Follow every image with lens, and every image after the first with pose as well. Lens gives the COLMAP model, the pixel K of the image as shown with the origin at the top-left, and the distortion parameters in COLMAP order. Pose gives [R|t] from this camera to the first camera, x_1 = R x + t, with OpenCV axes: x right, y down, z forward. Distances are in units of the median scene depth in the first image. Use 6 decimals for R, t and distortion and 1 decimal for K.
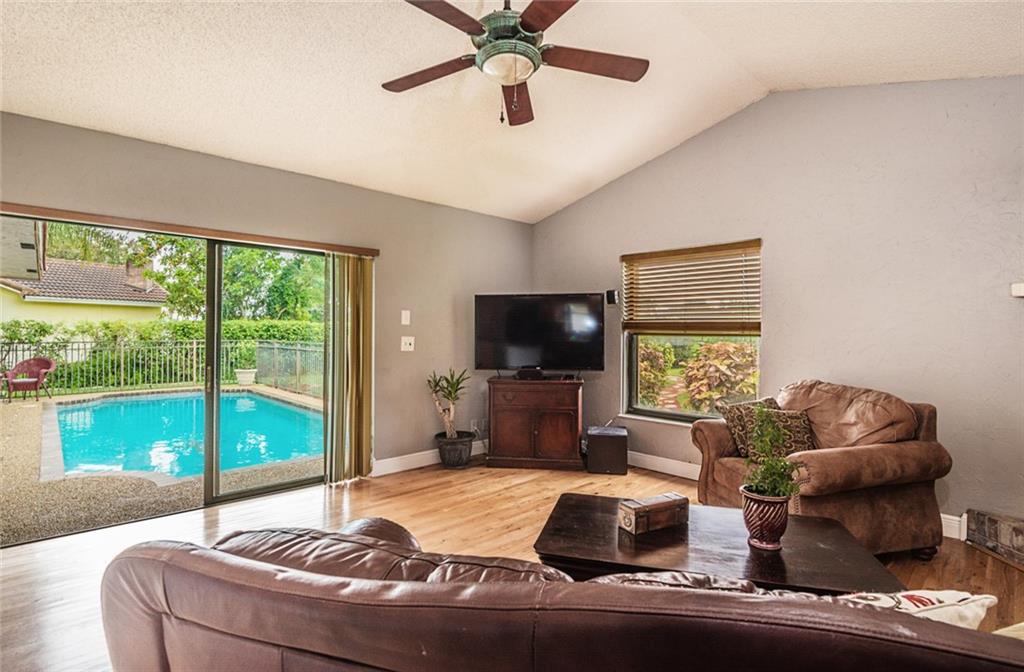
lens RADIAL K [[508.2, 0, 505.1], [0, 508.2, 333.6], [0, 0, 1]] dist [-0.027587, -0.001771]
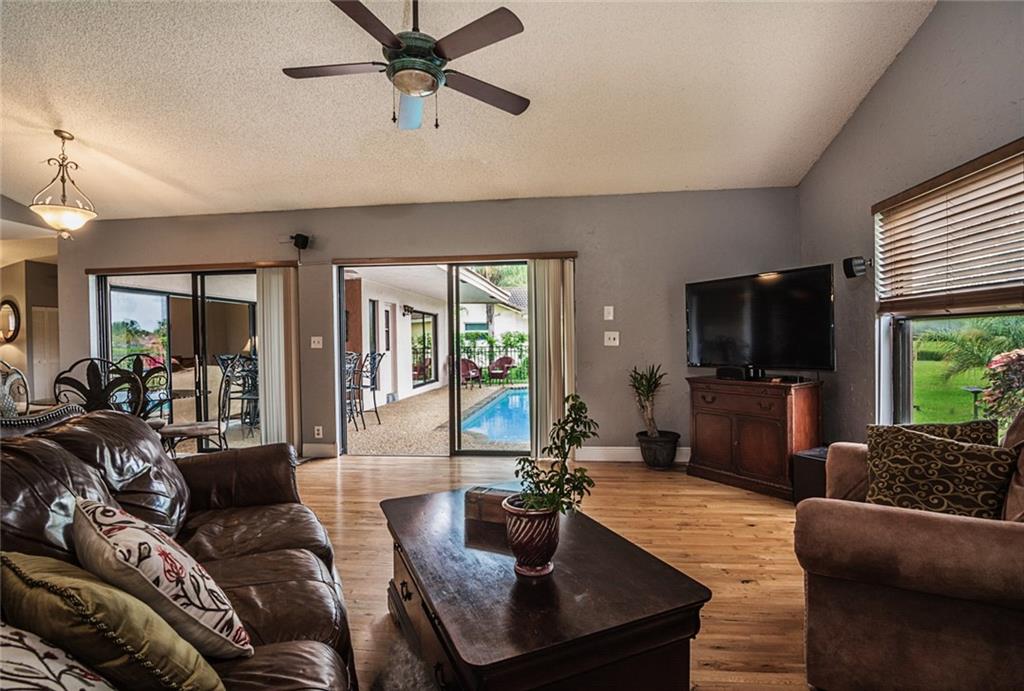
lens RADIAL K [[502.8, 0, 511.4], [0, 502.8, 347.2], [0, 0, 1]] dist [-0.008395, -0.005607]
pose [[0.634564, -0.003977, -0.772860, 0.458261], [0.014959, 0.999863, 0.007136, 0.026681], [0.772725, -0.016089, 0.634537, 0.198440]]
